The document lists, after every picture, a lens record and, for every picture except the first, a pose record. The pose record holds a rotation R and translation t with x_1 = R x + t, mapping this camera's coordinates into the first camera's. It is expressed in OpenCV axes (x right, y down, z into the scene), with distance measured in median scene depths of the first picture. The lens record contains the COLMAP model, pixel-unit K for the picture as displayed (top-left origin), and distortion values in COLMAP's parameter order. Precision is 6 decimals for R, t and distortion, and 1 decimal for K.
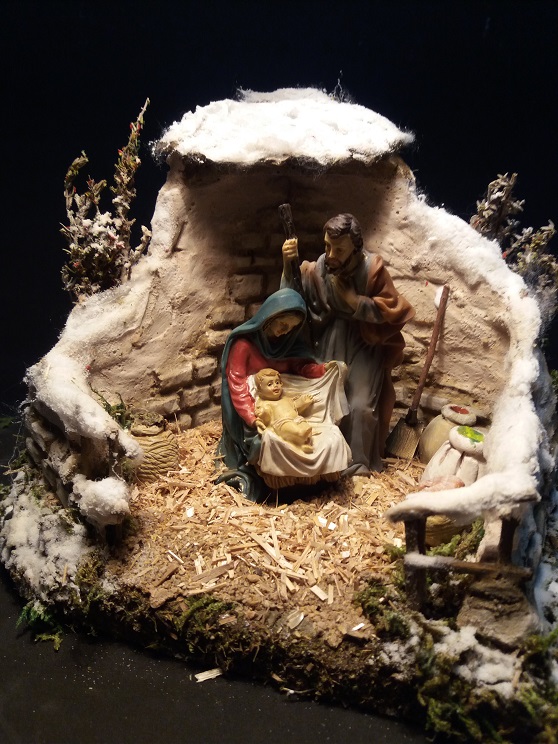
lens RADIAL K [[611.5, 0, 279.0], [0, 611.5, 361.9], [0, 0, 1]] dist [-0.052740, -0.005911]
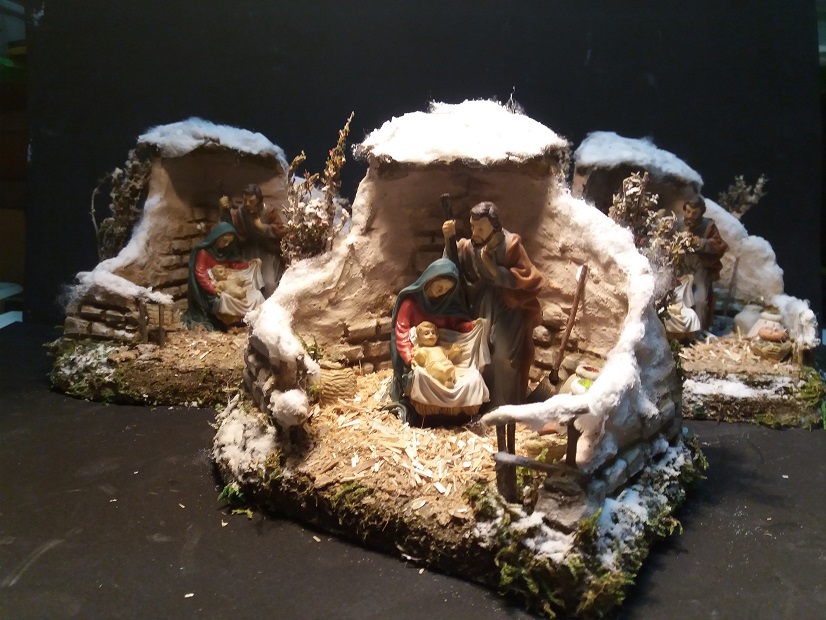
lens RADIAL K [[679.7, 0, 414.4], [0, 679.7, 306.0], [0, 0, 1]] dist [-0.008046, -0.017609]
pose [[0.981050, 0.051412, -0.186808, 0.220431], [-0.069418, 0.993414, -0.091156, 0.109874], [0.180891, 0.102397, 0.978158, -0.389920]]
